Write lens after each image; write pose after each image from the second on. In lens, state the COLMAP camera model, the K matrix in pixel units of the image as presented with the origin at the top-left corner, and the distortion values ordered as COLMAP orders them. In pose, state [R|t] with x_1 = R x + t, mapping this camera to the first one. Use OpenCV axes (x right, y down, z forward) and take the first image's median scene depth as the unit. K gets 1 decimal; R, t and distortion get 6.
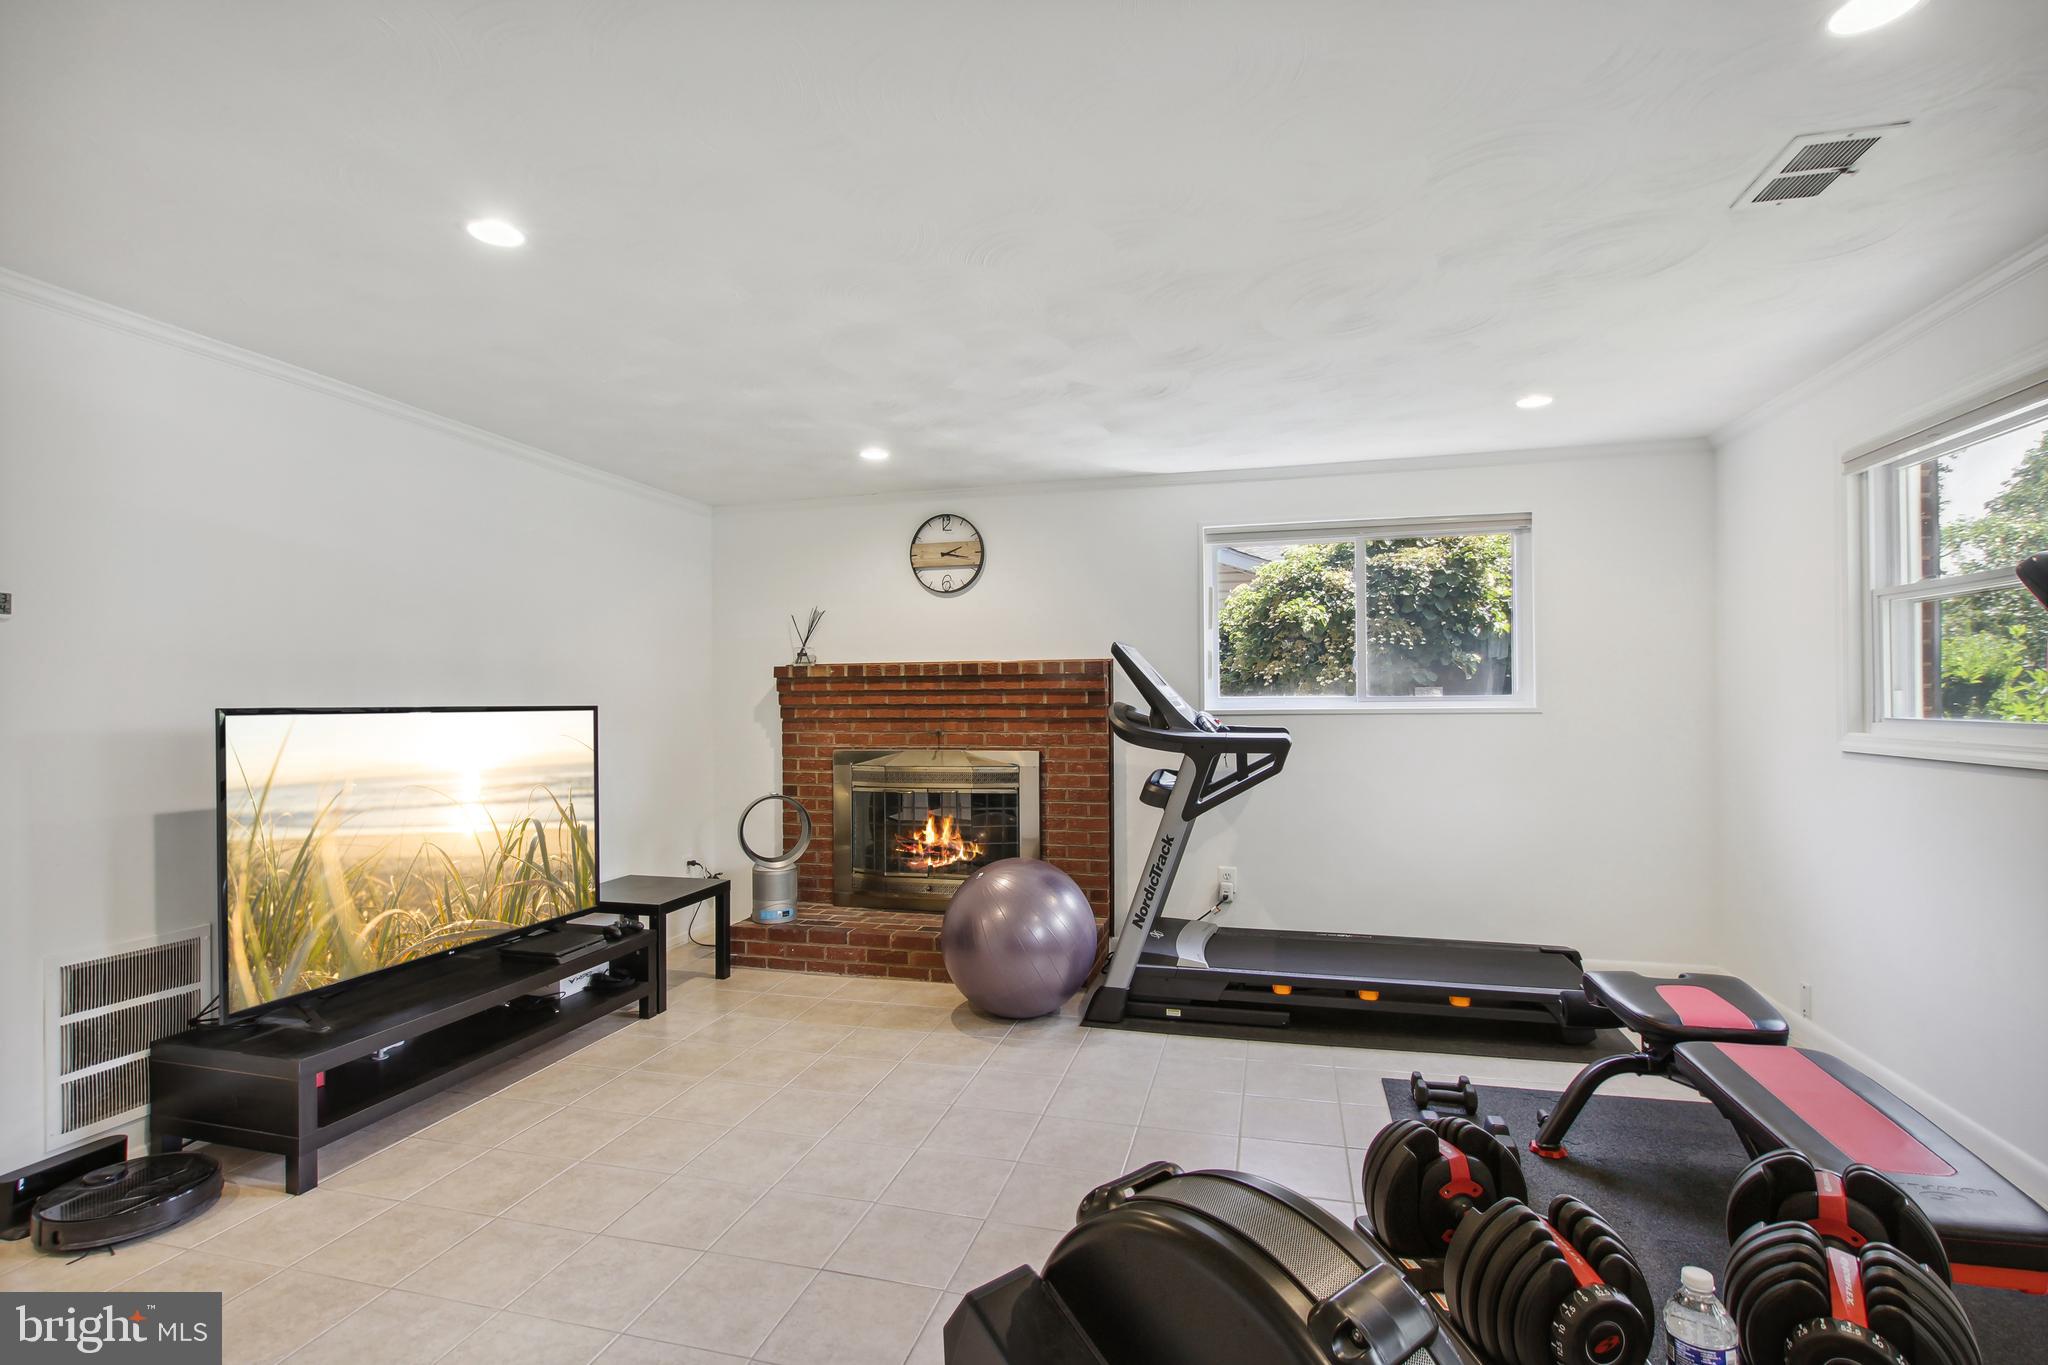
lens RADIAL K [[943.4, 0, 1022.9], [0, 943.4, 692.5], [0, 0, 1]] dist [0.000507, 0.001608]
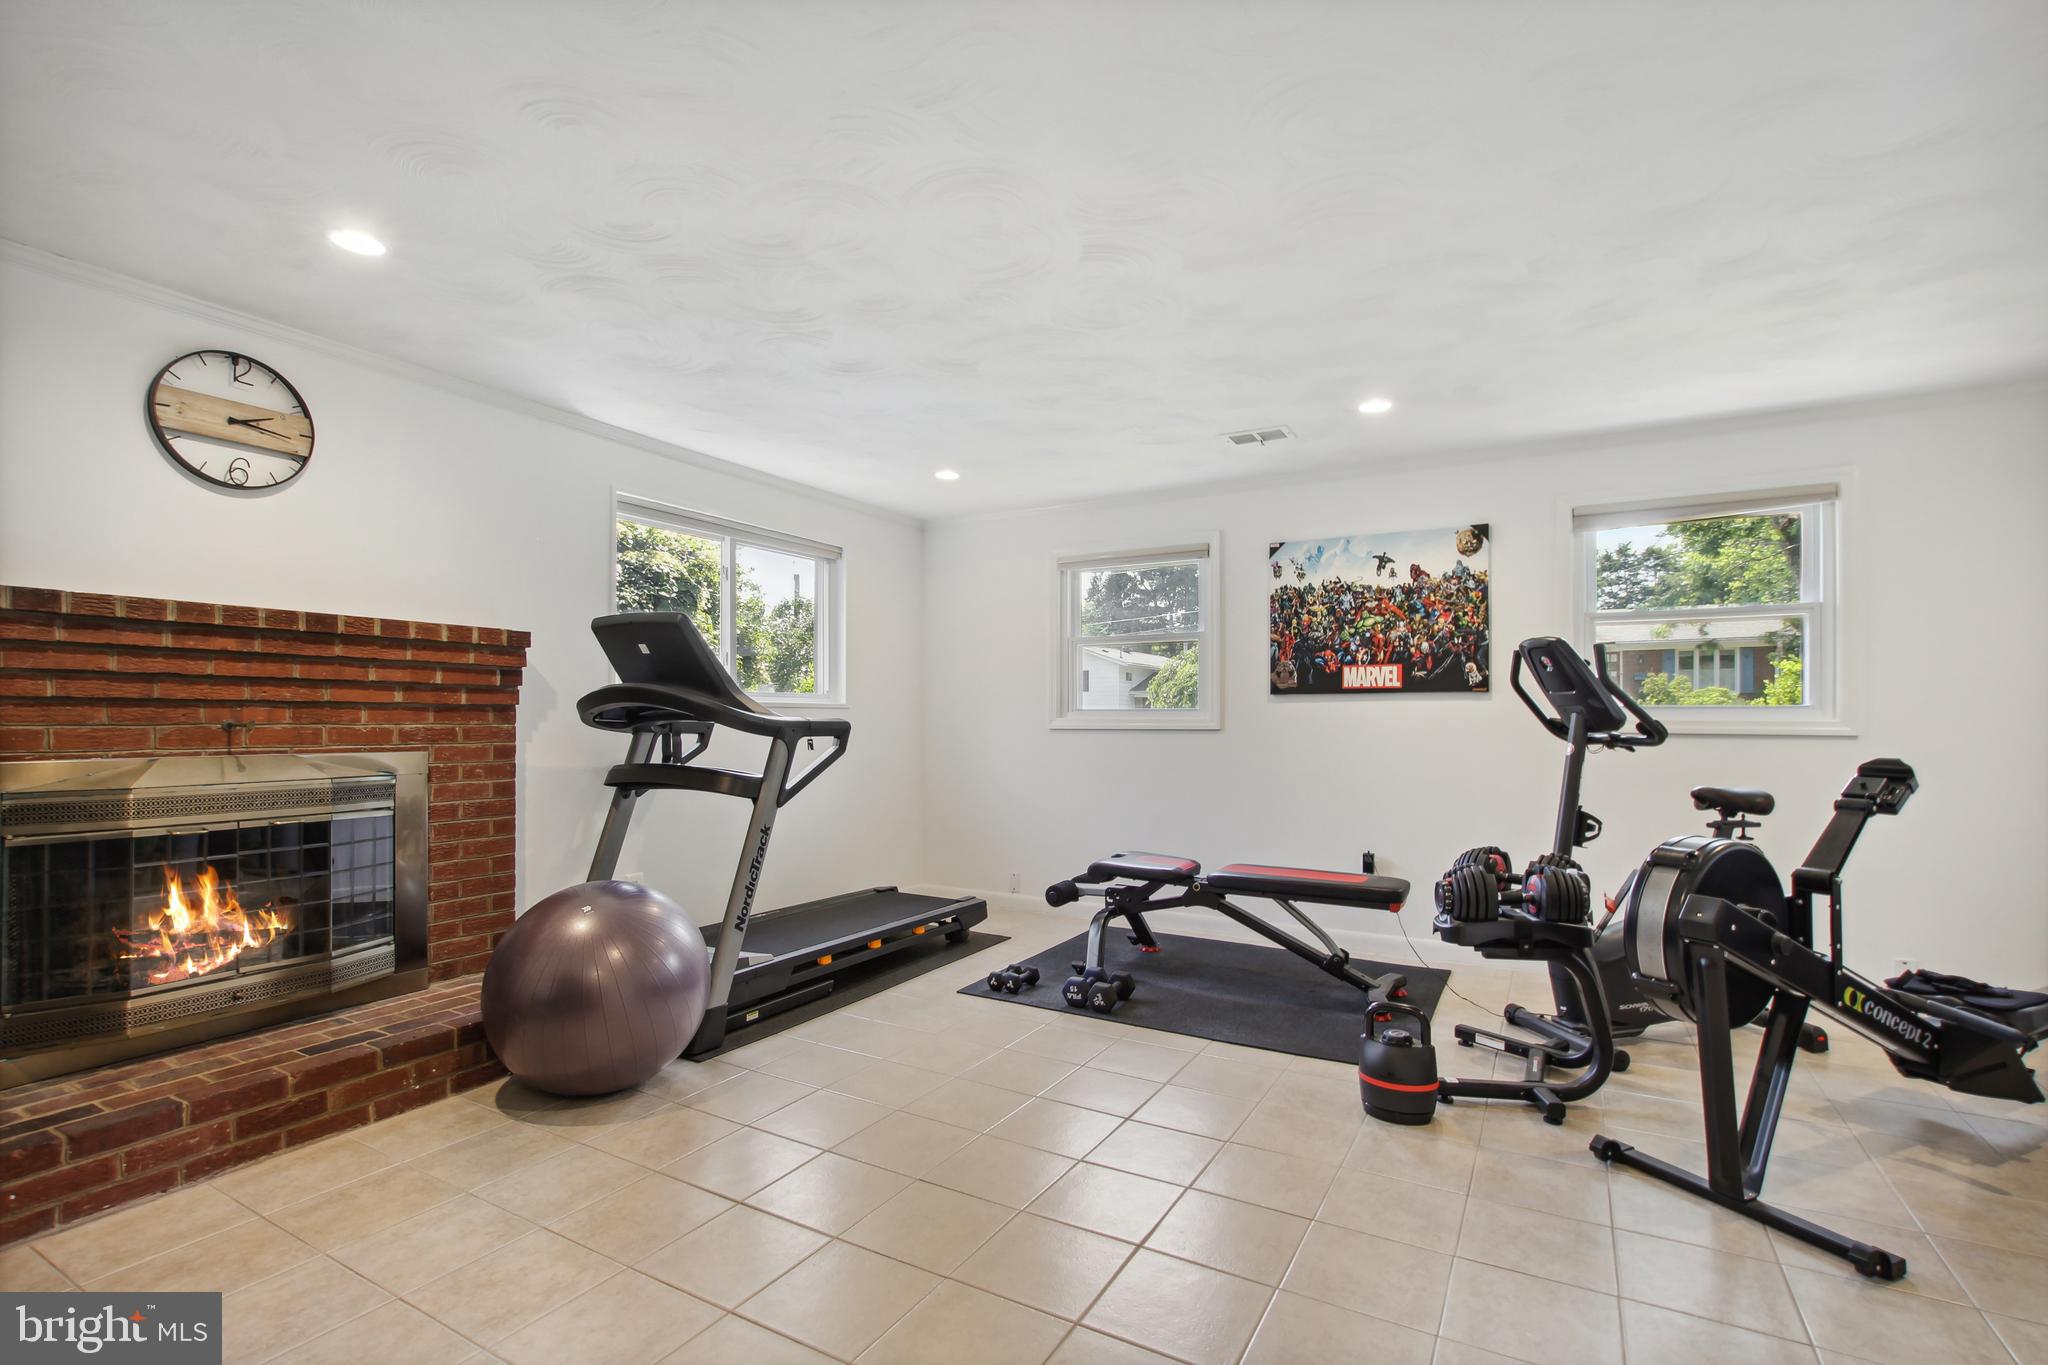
lens RADIAL K [[943.4, 0, 1017.5], [0, 943.4, 700.2], [0, 0, 1]] dist [0.000507, 0.001608]
pose [[0.266806, 0.031193, 0.963245, -0.538768], [-0.008554, 0.999513, -0.029998, 0.041730], [-0.963712, -0.000236, 0.266943, 0.394434]]
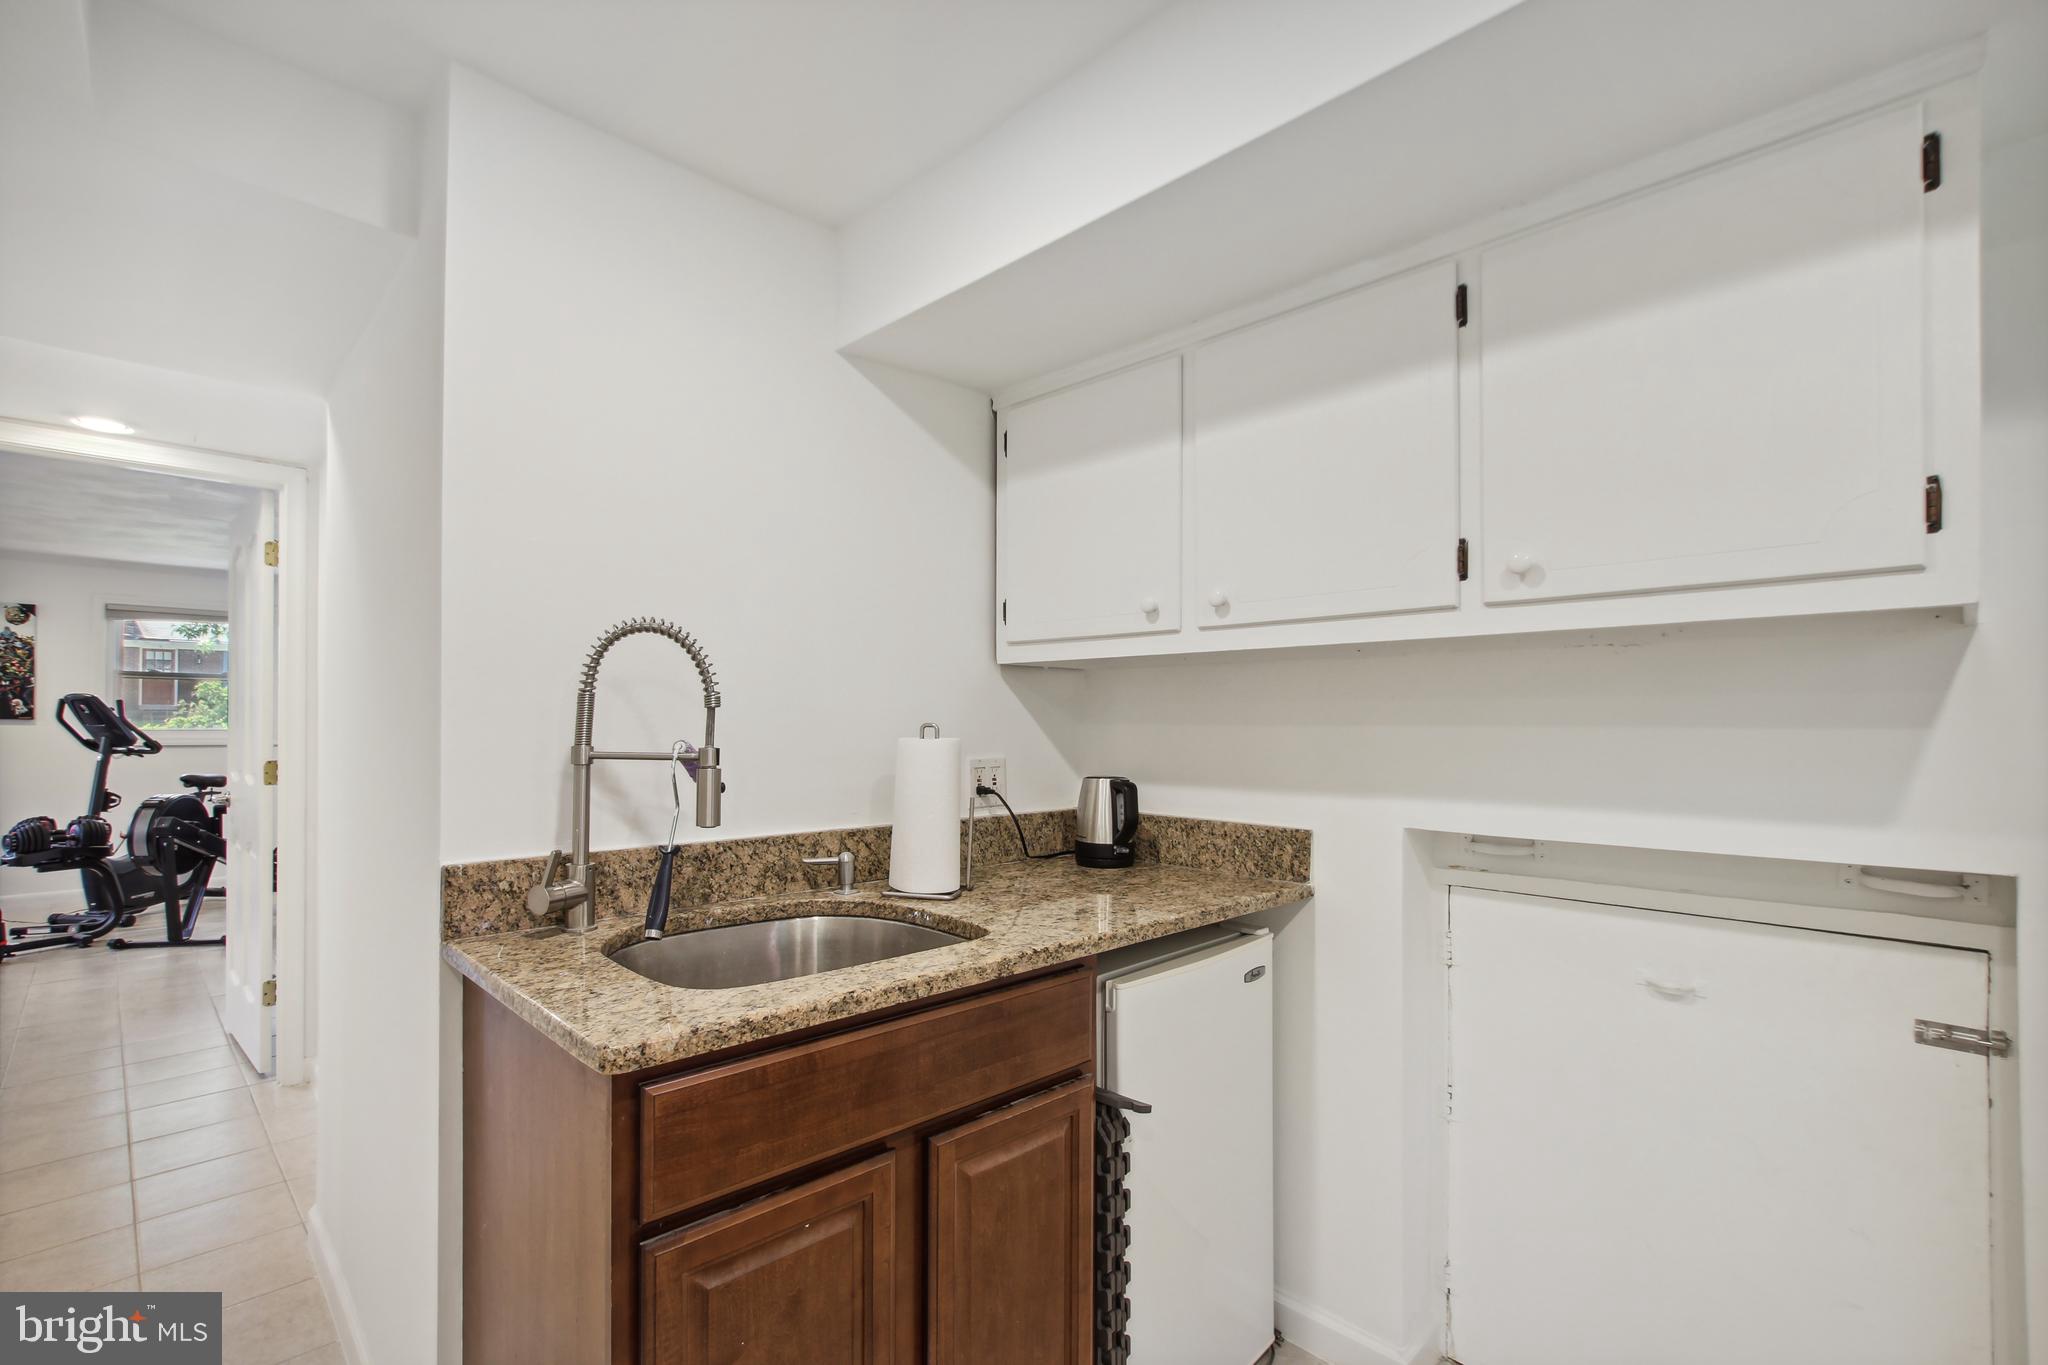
lens RADIAL K [[943.4, 0, 1048.2], [0, 943.4, 725.4], [0, 0, 1]] dist [0.000507, 0.001608]
pose [[-0.861448, 0.006229, 0.507808, -1.436659], [0.003565, 0.999974, -0.006219, 0.024398], [-0.507834, -0.003547, -0.861448, 0.617994]]
